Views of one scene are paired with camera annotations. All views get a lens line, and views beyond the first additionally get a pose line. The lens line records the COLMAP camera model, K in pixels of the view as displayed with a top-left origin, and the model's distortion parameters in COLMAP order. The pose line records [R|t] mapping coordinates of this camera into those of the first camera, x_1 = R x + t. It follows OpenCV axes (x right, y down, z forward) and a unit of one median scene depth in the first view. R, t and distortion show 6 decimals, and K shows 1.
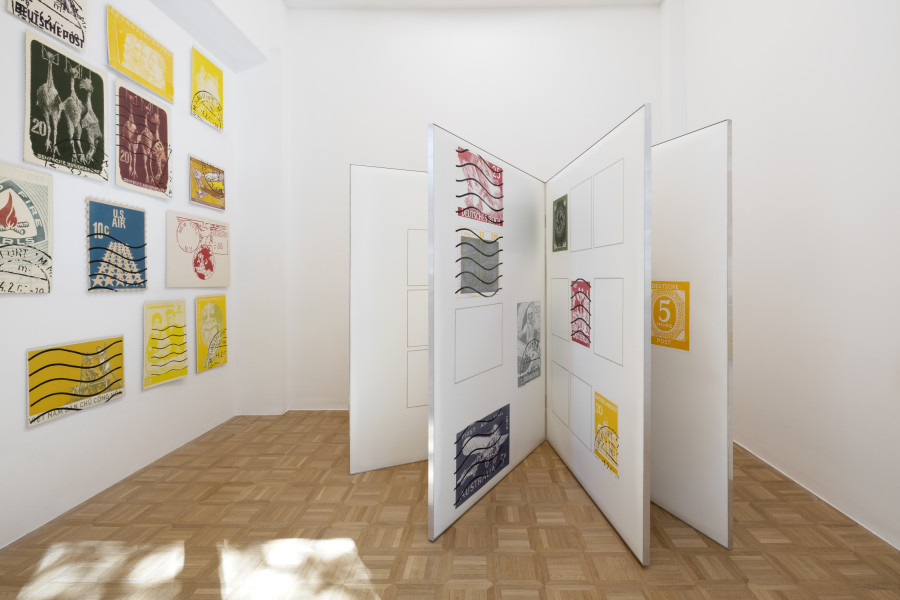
lens RADIAL K [[422.6, 0, 438.6], [0, 422.6, 285.5], [0, 0, 1]] dist [-0.001715, 0.000102]
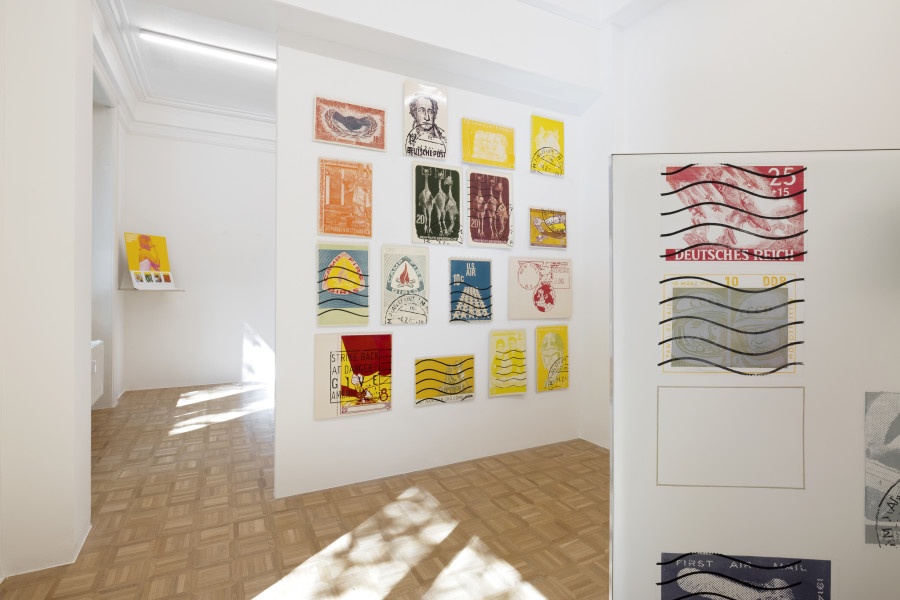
lens RADIAL K [[438.7, 0, 450.1], [0, 438.7, 292.8], [0, 0, 1]] dist [-0.002515, 0.001528]
pose [[0.476360, 0.014760, -0.879127, 0.481686], [-0.006236, 0.999891, 0.013409, -0.104674], [0.879228, -0.000905, 0.476399, 0.269109]]
